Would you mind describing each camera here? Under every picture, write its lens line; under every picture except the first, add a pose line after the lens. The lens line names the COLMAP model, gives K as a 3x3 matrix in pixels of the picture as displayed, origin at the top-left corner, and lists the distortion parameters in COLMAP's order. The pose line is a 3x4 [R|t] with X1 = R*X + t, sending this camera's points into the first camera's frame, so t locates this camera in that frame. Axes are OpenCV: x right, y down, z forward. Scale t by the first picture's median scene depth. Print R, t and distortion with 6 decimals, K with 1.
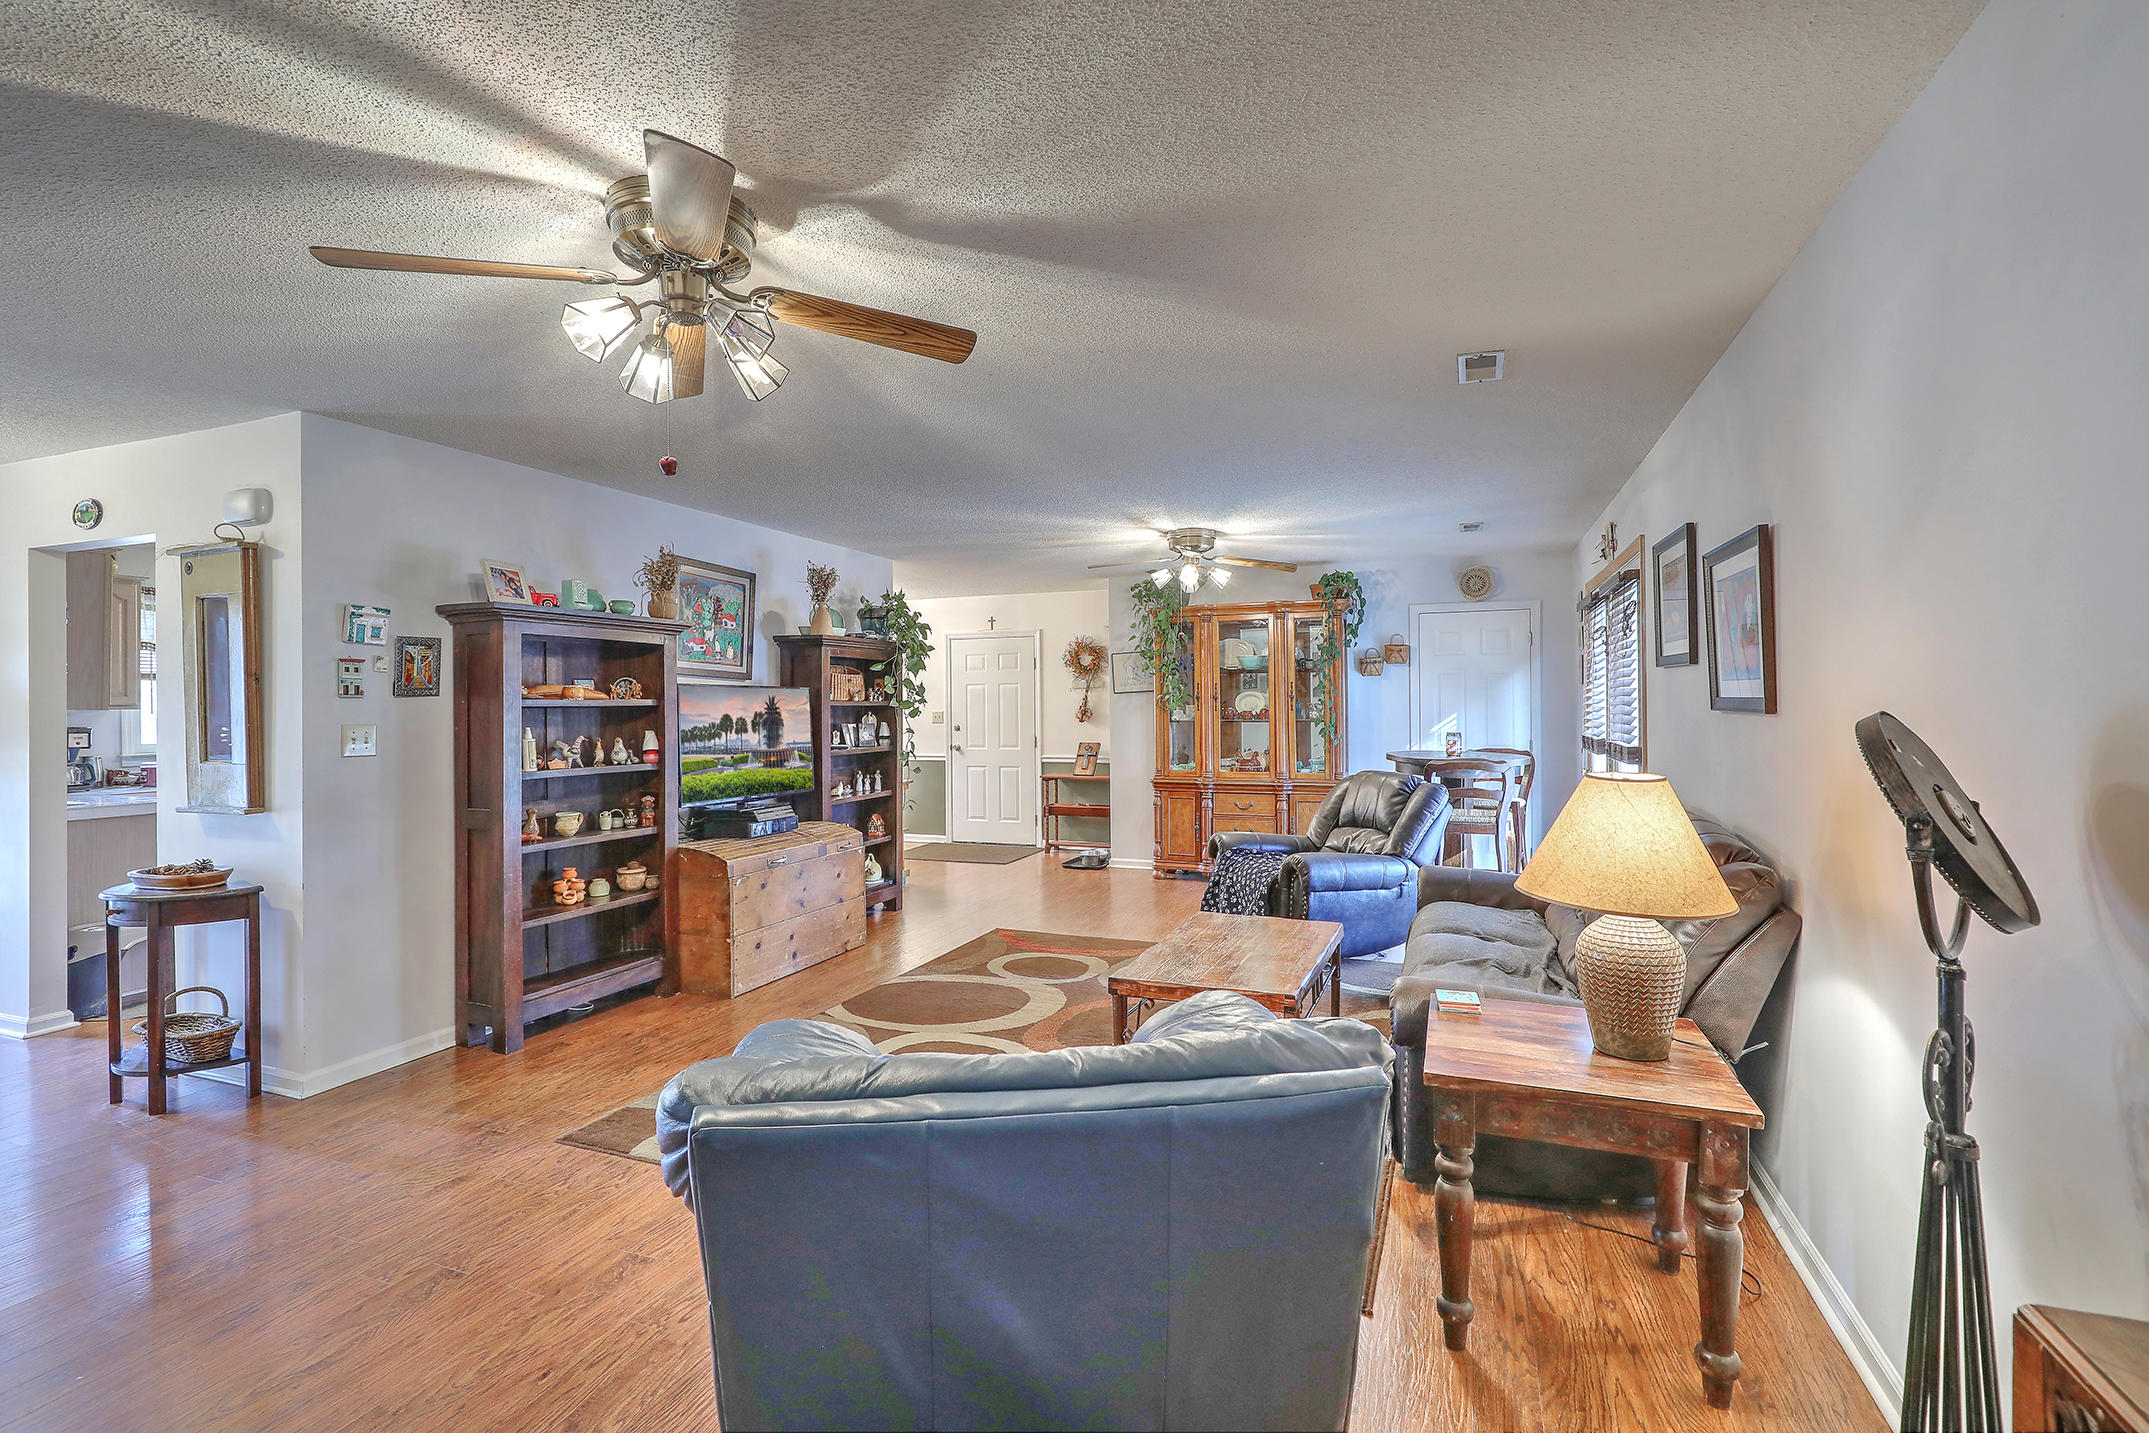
lens RADIAL K [[975.0, 0, 1075.8], [0, 975.0, 696.4], [0, 0, 1]] dist [0.013954, 0.000041]
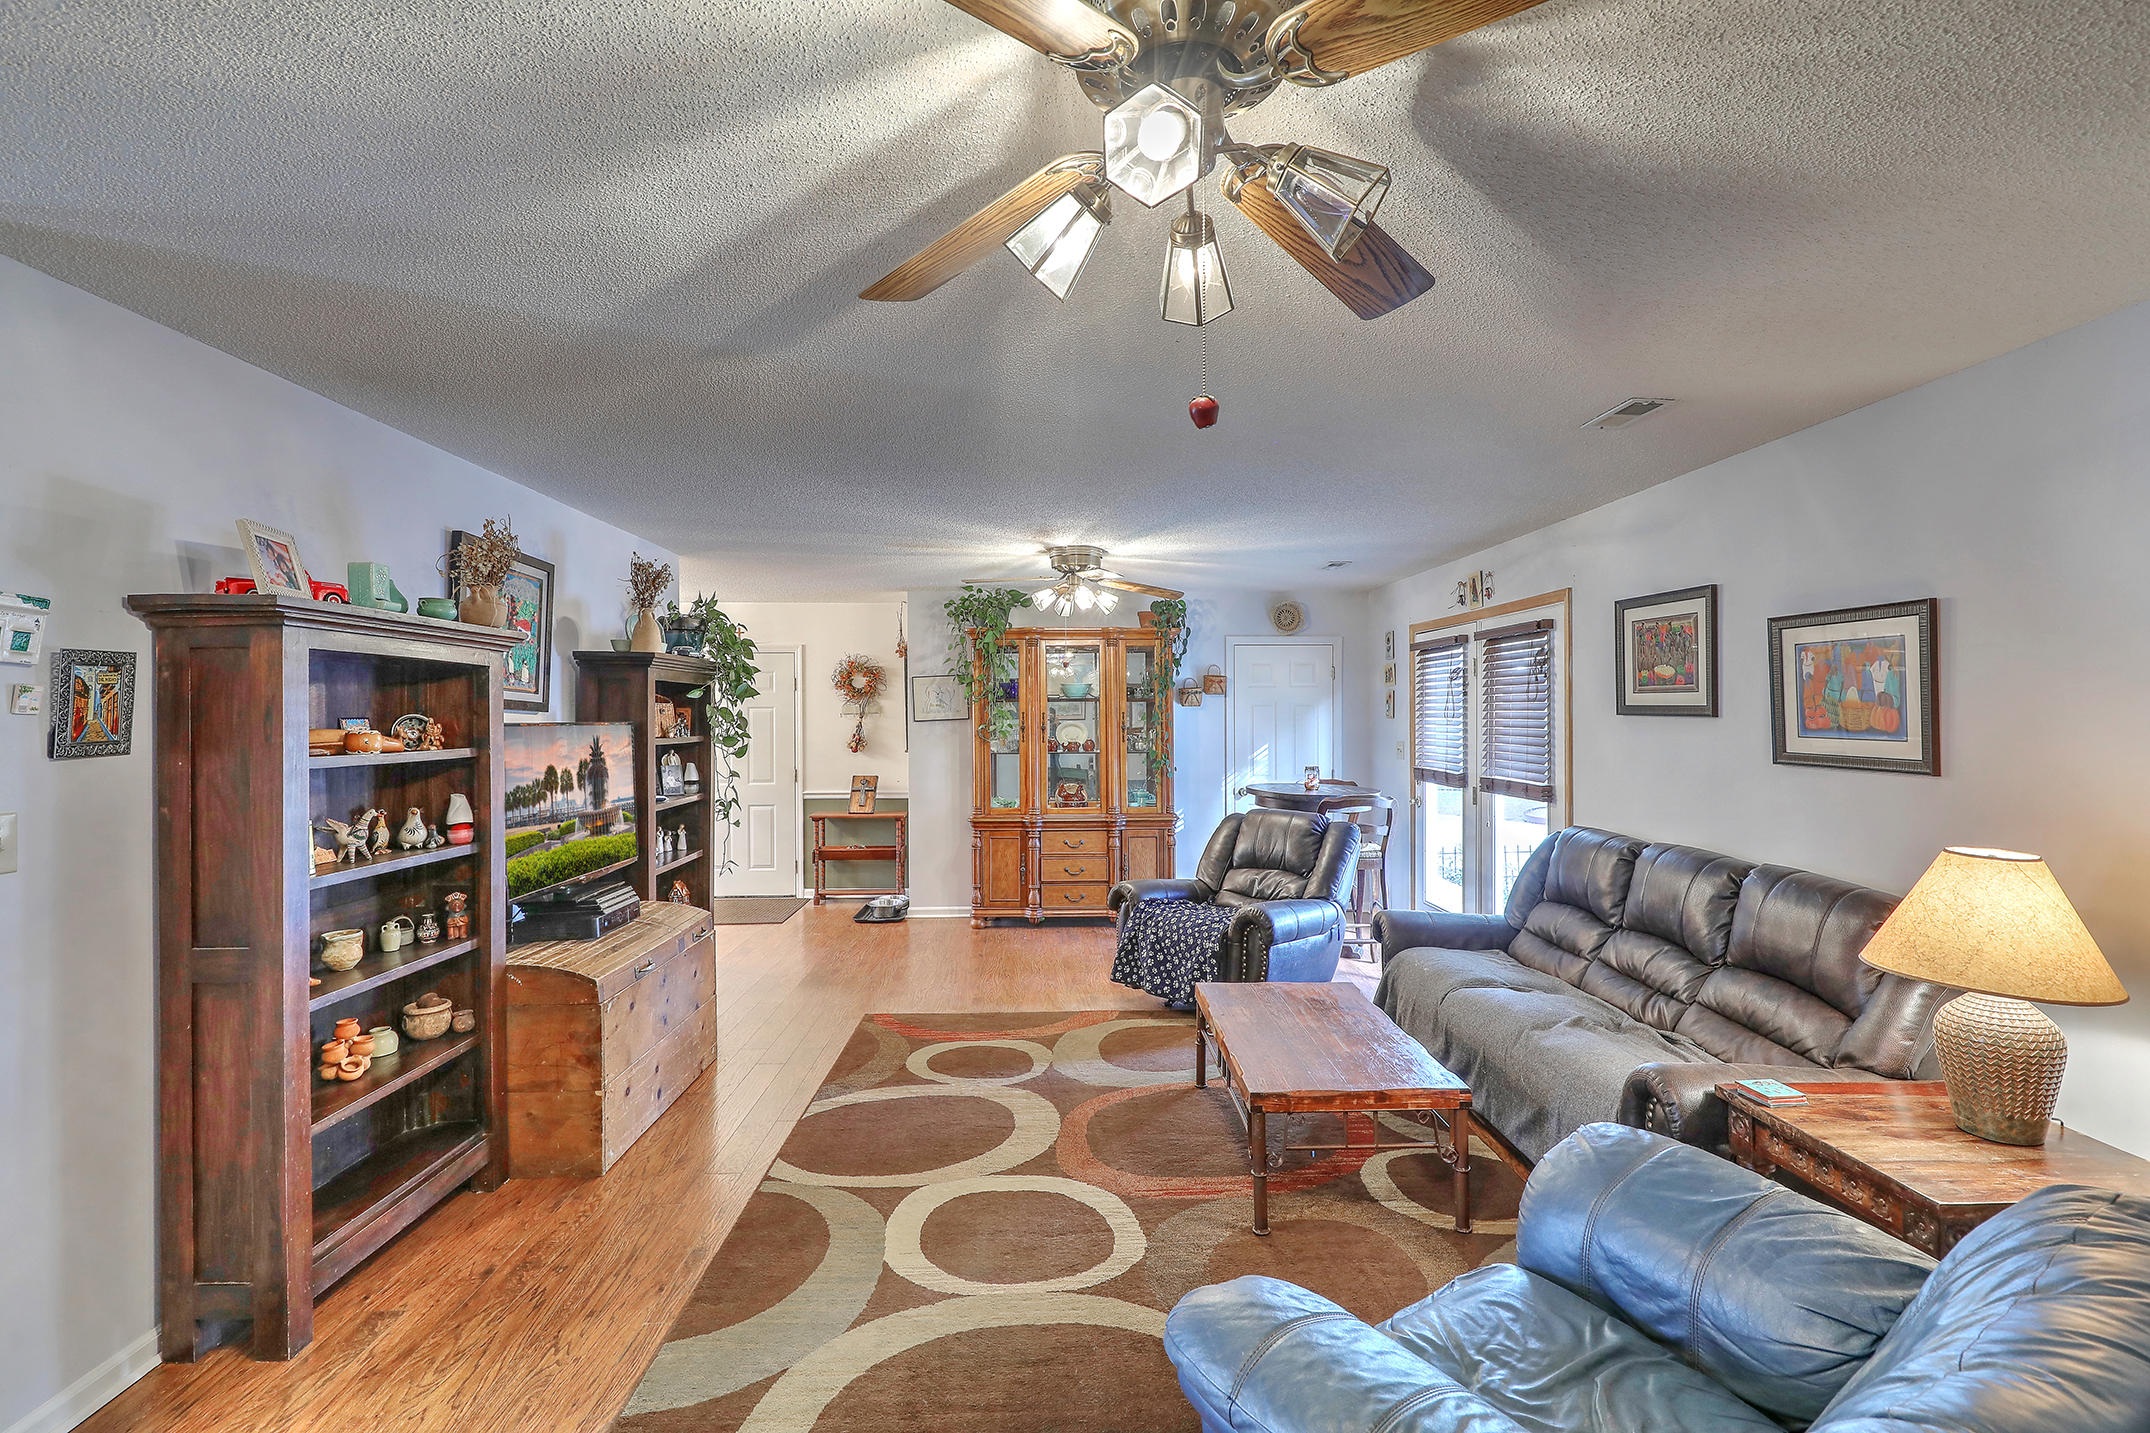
lens RADIAL K [[978.3, 0, 1085.6], [0, 978.3, 710.0], [0, 0, 1]] dist [0.003802, 0.000136]
pose [[0.914287, 0.006925, 0.405007, -0.261164], [-0.007279, 0.999973, -0.000666, -0.020757], [-0.405001, -0.002340, 0.914313, 0.179077]]
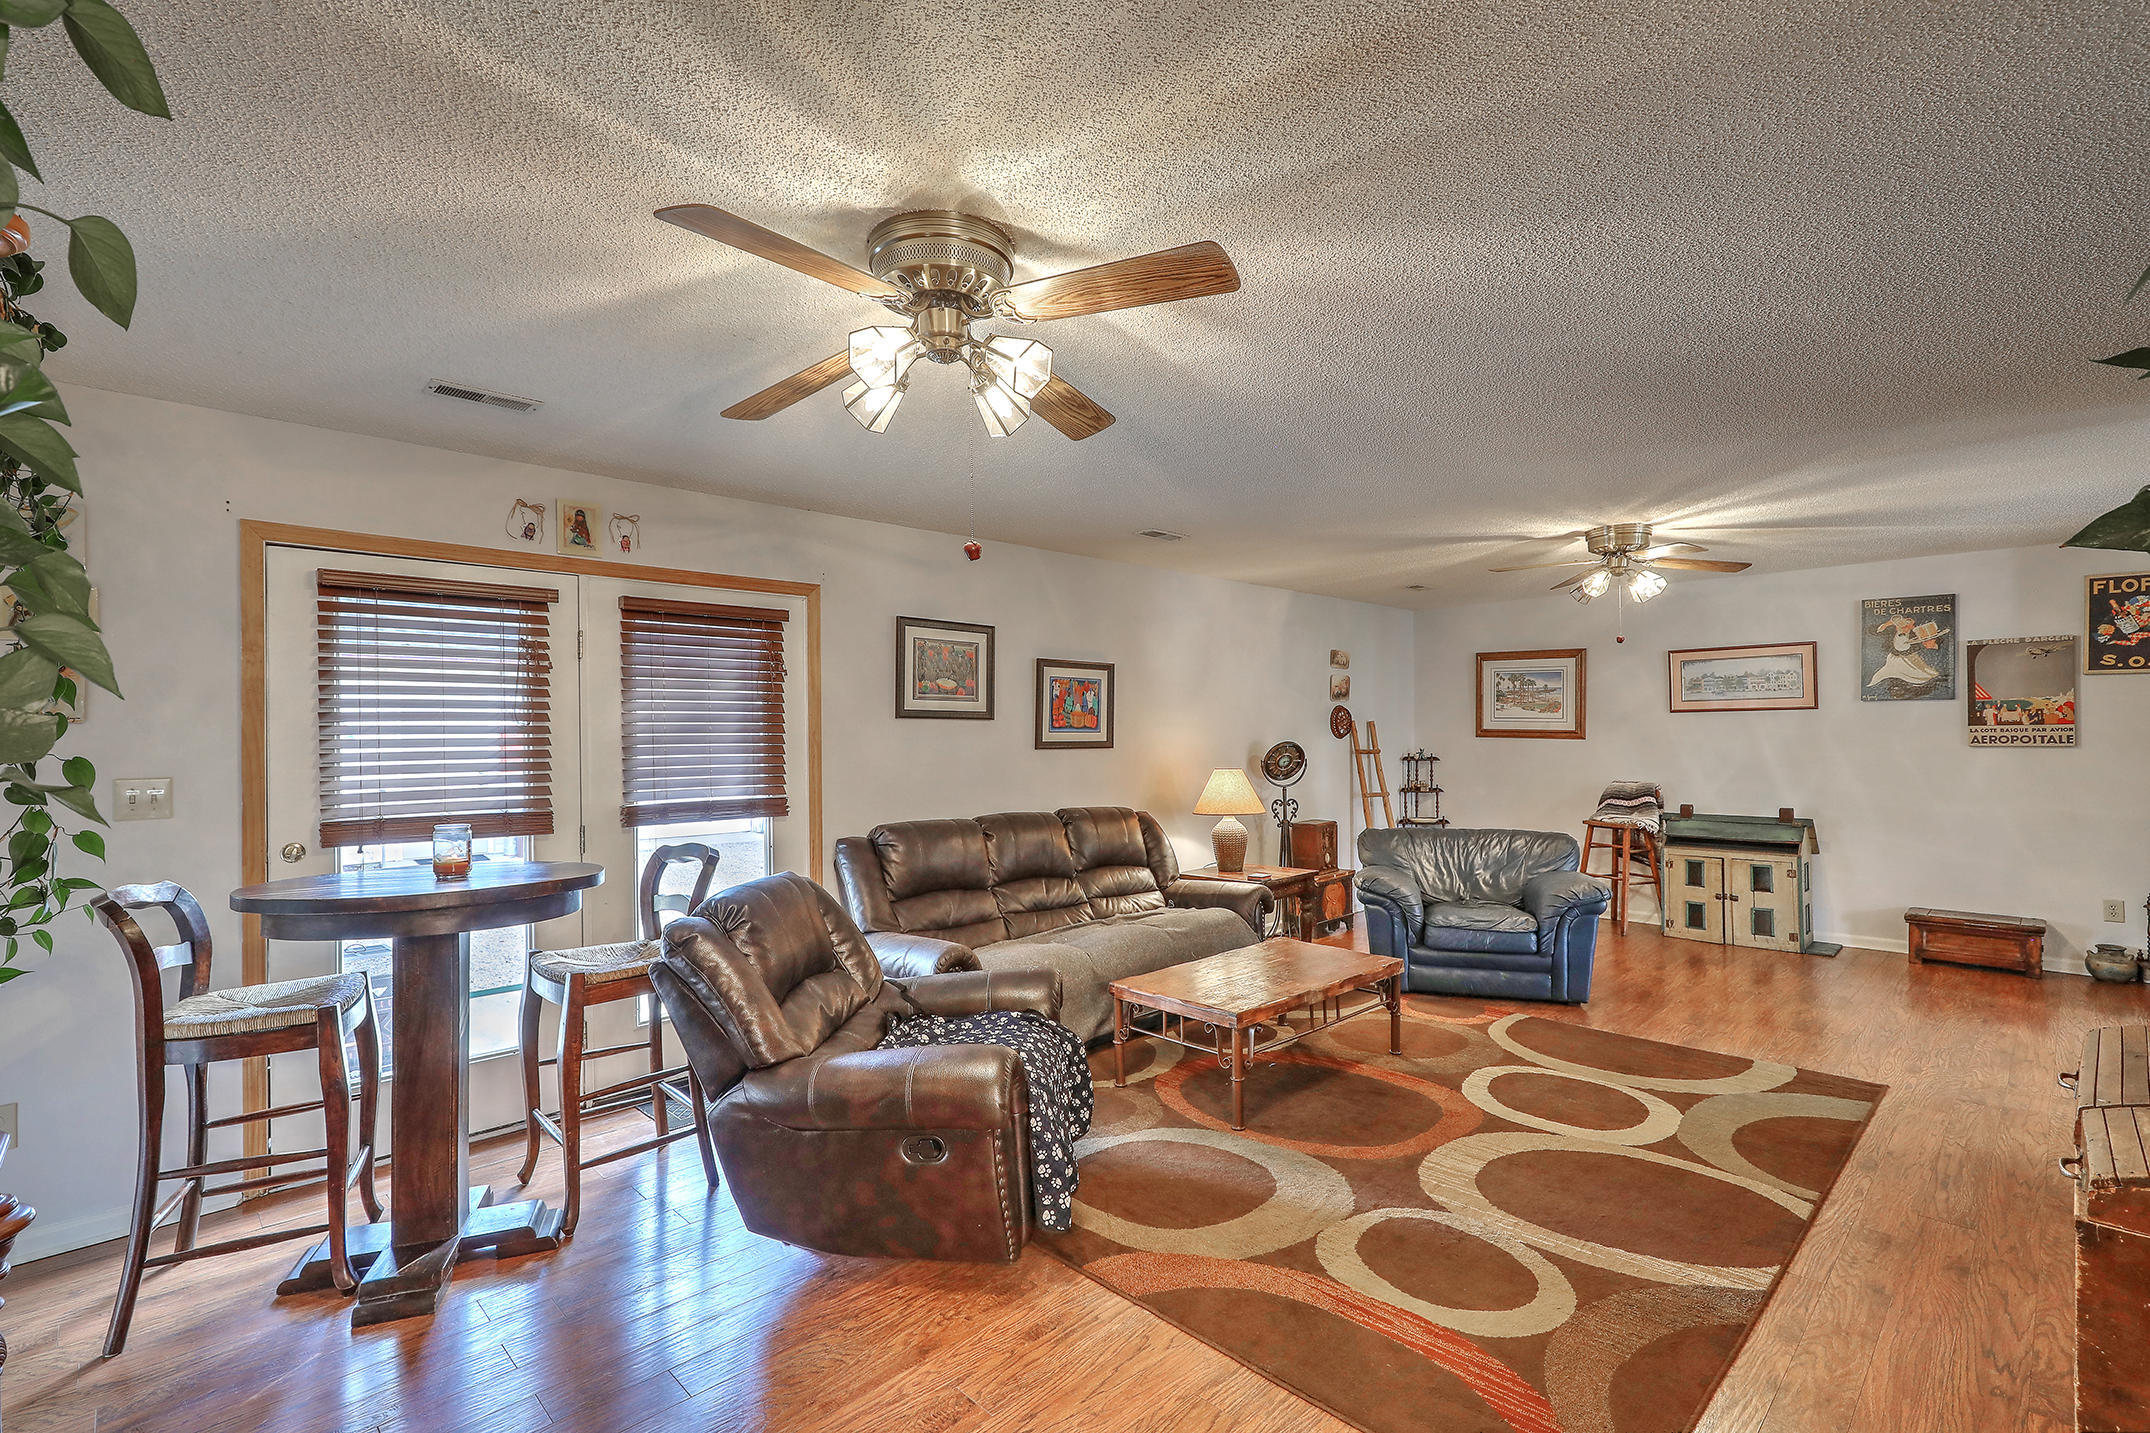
lens RADIAL K [[968.6, 0, 1066.6], [0, 968.6, 728.1], [0, 0, 1]] dist [0.002917, 0.000182]
pose [[-0.904613, 0.020390, 0.425745, -0.067400], [0.013958, 0.999737, -0.018223, 0.005234], [-0.426005, -0.010542, -0.904660, 1.389755]]
